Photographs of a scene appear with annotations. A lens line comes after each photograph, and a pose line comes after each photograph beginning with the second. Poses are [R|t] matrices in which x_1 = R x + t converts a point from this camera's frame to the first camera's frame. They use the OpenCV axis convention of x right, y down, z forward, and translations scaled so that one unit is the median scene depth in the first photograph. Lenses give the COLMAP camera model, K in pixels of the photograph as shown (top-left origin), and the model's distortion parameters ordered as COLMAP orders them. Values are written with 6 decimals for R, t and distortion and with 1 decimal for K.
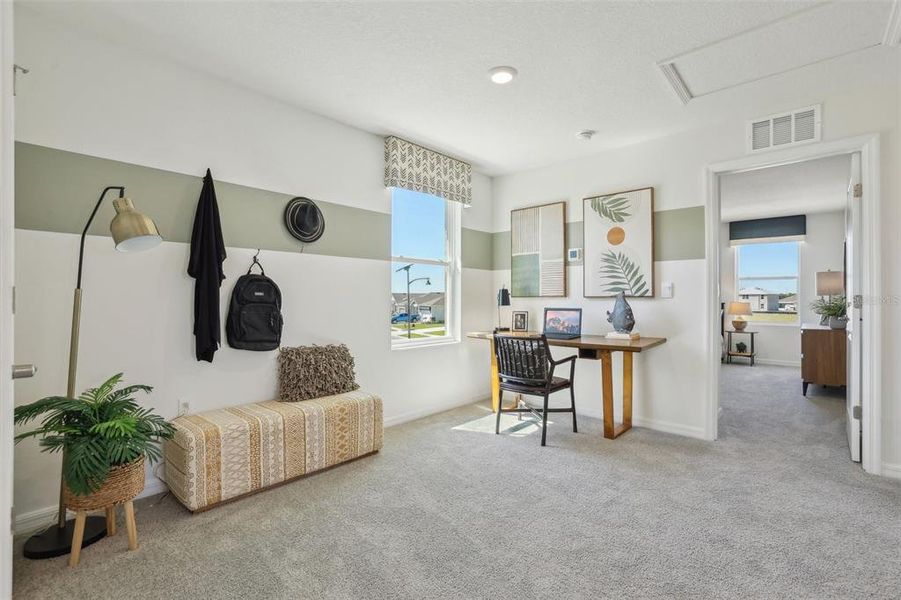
lens RADIAL K [[386.8, 0, 448.3], [0, 386.8, 296.1], [0, 0, 1]] dist [-0.044139, 0.014128]
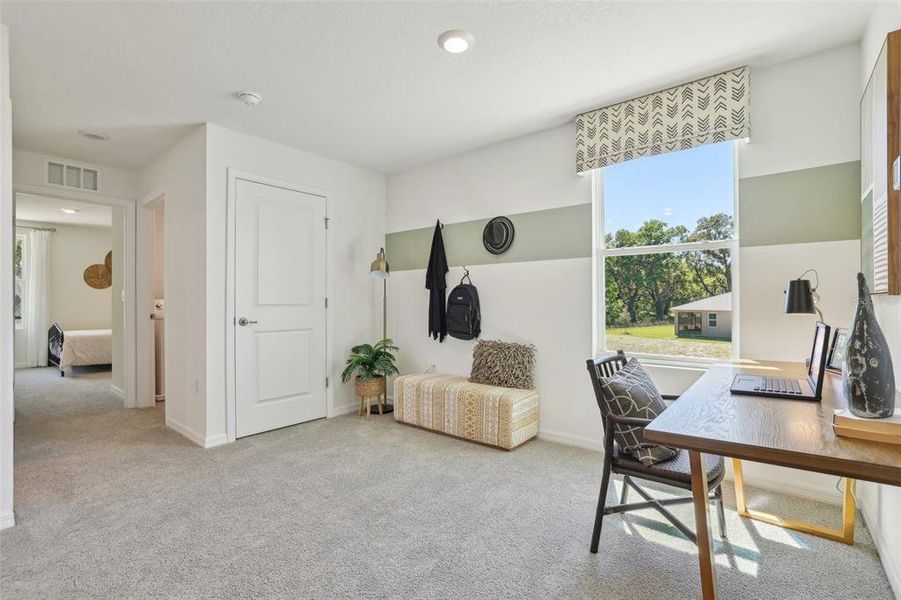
lens RADIAL K [[386.8, 0, 448.3], [0, 386.8, 296.1], [0, 0, 1]] dist [-0.044139, 0.014128]
pose [[0.110985, -0.019522, -0.993630, 0.894489], [0.006709, 0.999799, -0.018894, 0.013316], [0.993799, -0.004569, 0.111094, 0.798584]]
